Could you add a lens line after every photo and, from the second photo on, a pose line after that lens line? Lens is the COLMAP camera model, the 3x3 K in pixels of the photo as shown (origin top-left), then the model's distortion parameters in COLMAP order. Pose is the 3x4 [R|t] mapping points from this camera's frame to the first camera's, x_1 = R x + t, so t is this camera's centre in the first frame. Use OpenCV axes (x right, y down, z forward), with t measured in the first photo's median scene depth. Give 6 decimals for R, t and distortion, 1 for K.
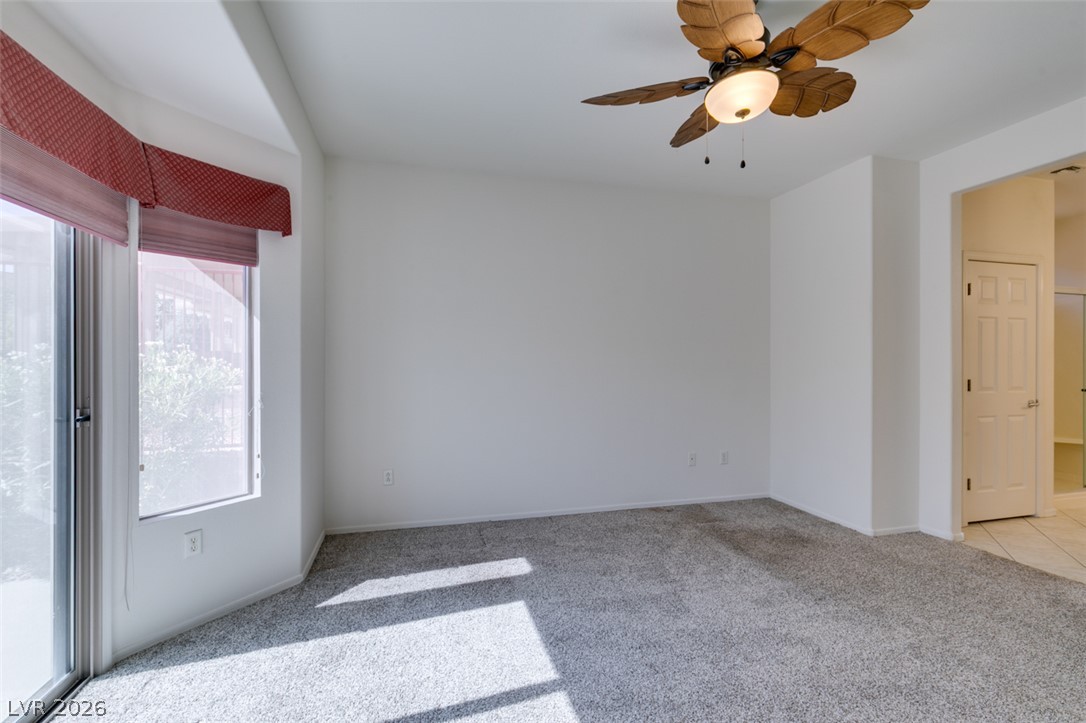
lens RADIAL K [[462.5, 0, 541.2], [0, 462.5, 365.6], [0, 0, 1]] dist [-0.000384, -0.000065]
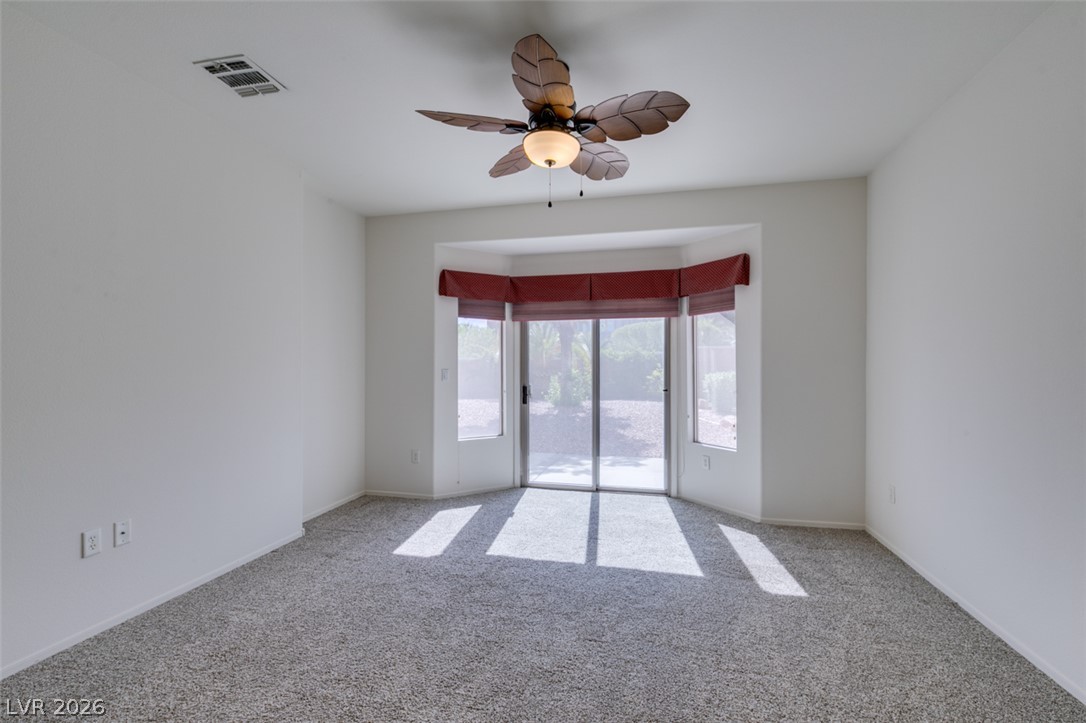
lens RADIAL K [[462.5, 0, 541.2], [0, 462.5, 365.6], [0, 0, 1]] dist [-0.000384, -0.000065]
pose [[-0.467590, -0.006819, -0.883919, 1.185139], [-0.004140, 0.999976, -0.005524, -0.002773], [0.883936, 0.001077, -0.467607, 1.207195]]
